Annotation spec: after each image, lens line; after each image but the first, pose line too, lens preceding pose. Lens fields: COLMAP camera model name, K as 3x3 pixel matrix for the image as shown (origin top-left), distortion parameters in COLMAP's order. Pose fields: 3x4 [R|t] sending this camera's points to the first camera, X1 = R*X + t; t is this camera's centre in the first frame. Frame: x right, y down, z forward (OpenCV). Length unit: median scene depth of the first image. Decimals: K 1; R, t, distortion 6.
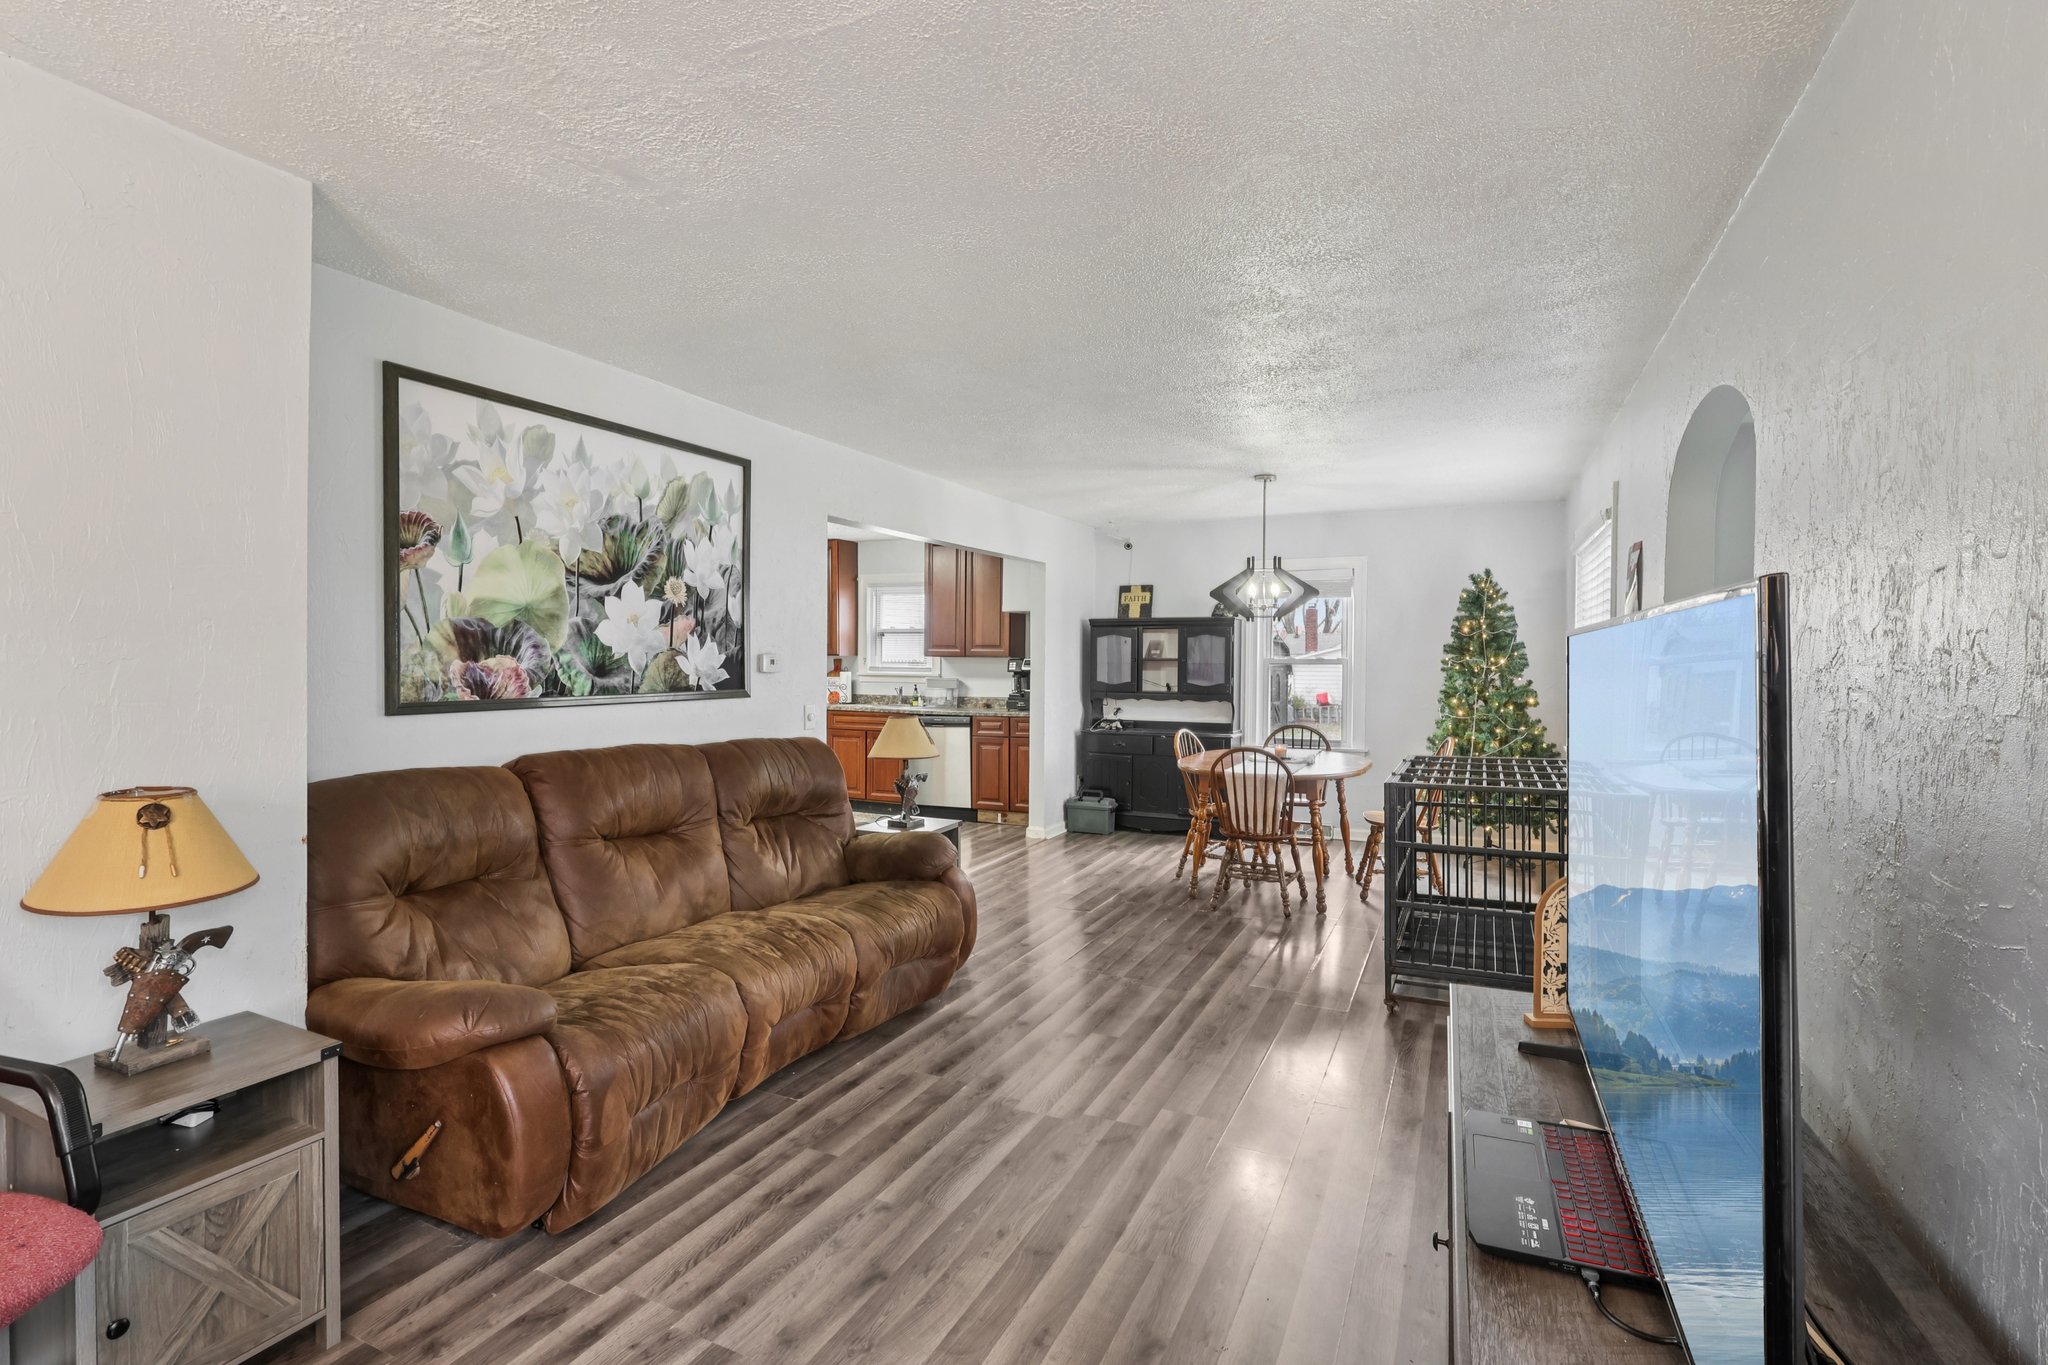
lens RADIAL K [[961.1, 0, 1029.3], [0, 961.1, 666.6], [0, 0, 1]] dist [-0.005520, 0.002764]
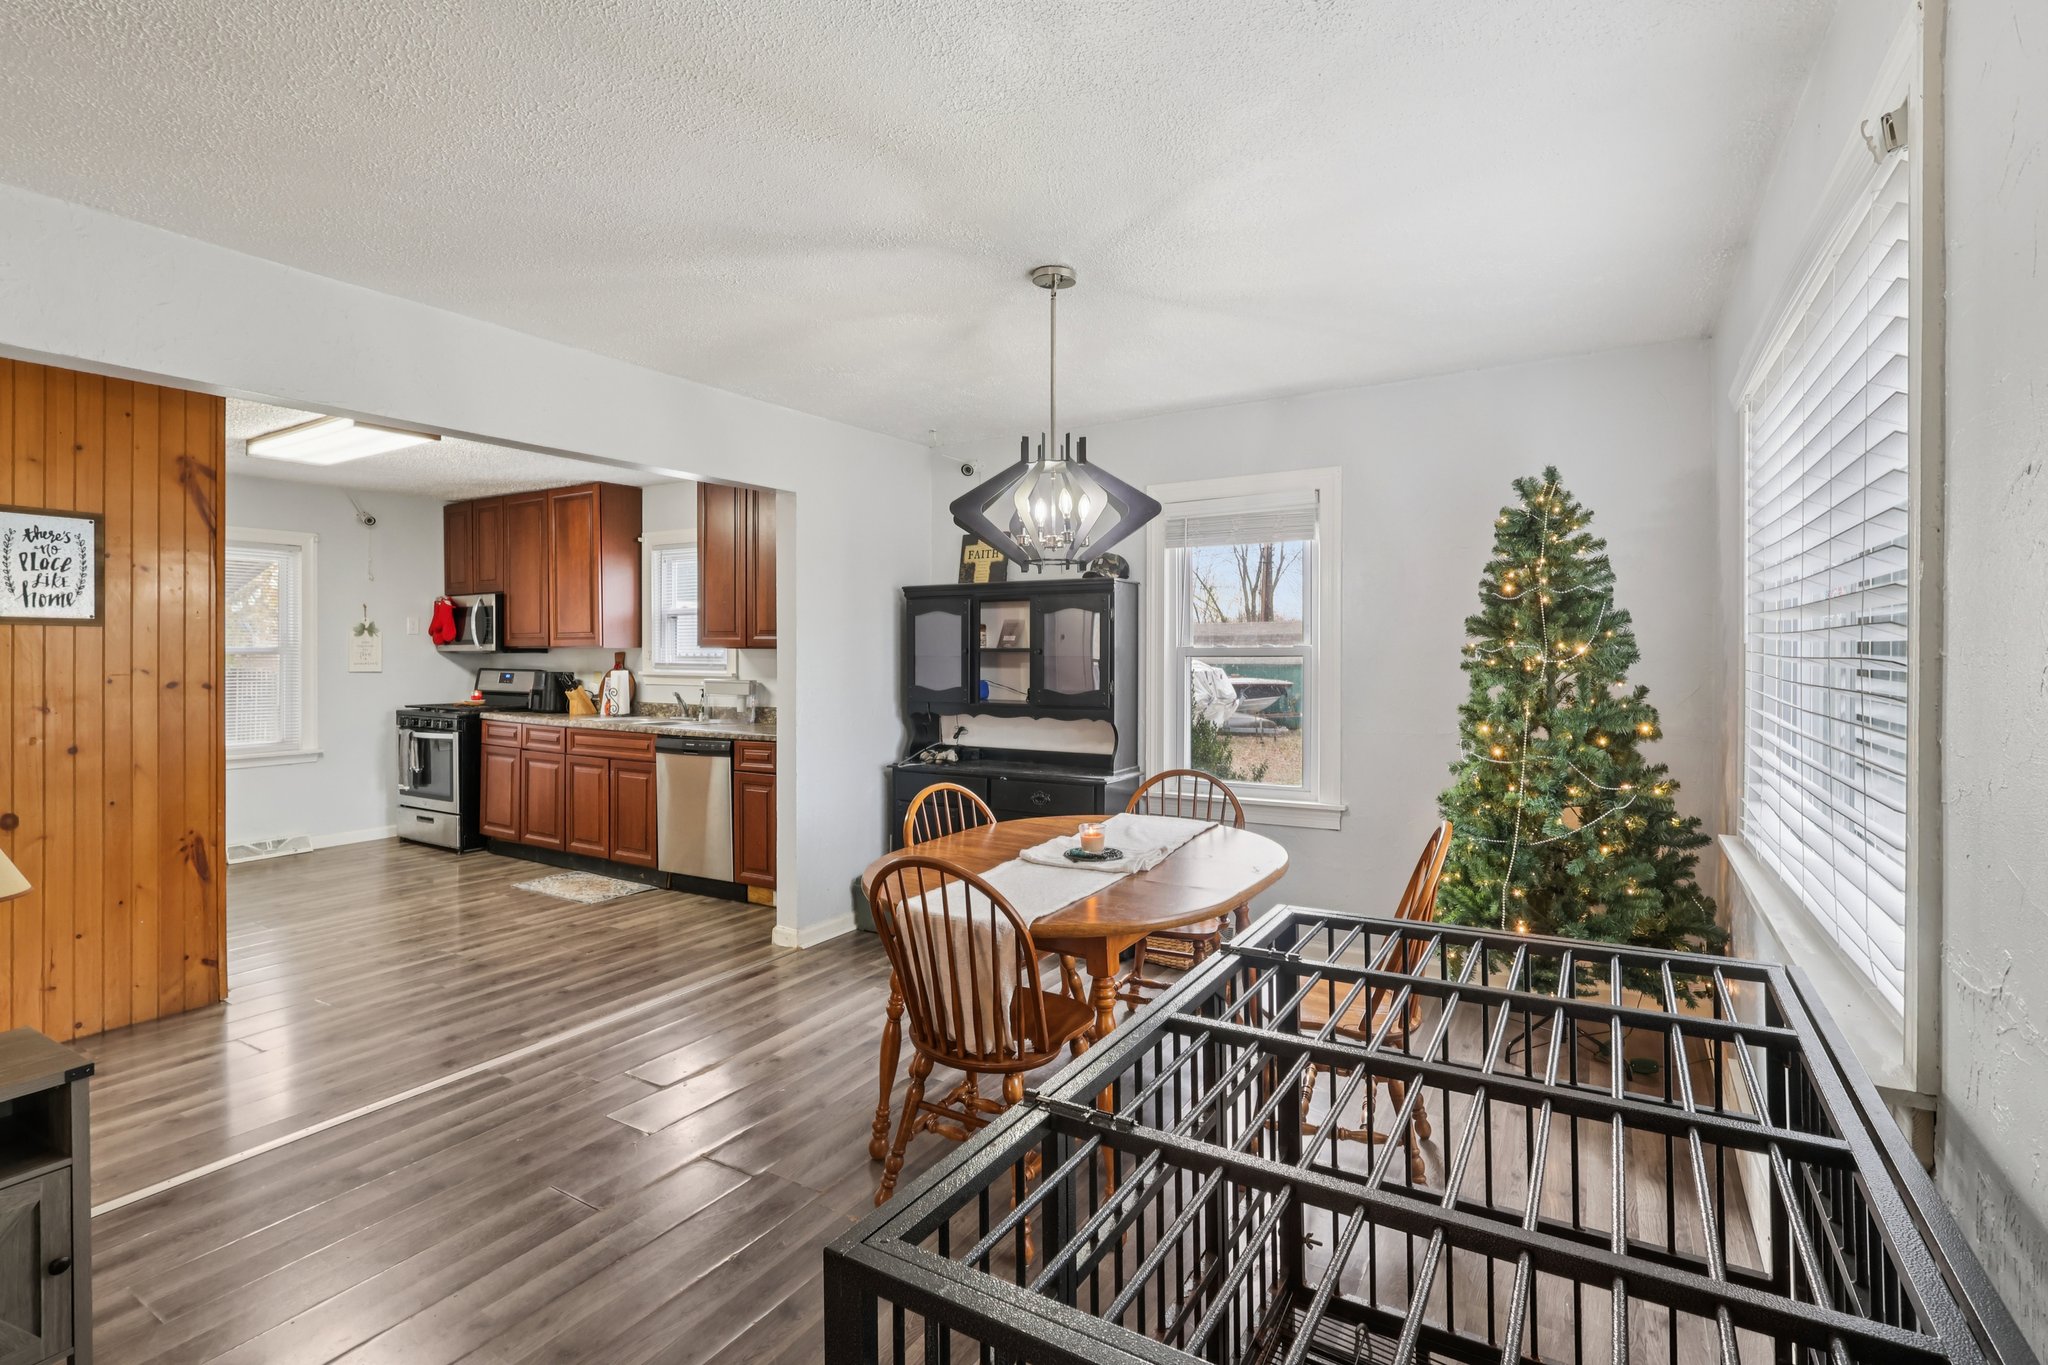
lens RADIAL K [[961.1, 0, 1031.0], [0, 961.1, 647.1], [0, 0, 1]] dist [-0.005520, 0.002764]
pose [[0.993963, -0.007714, -0.109440, 0.253749], [0.006584, 0.999921, -0.010689, -0.003087], [0.109514, 0.009904, 0.993936, 0.457483]]
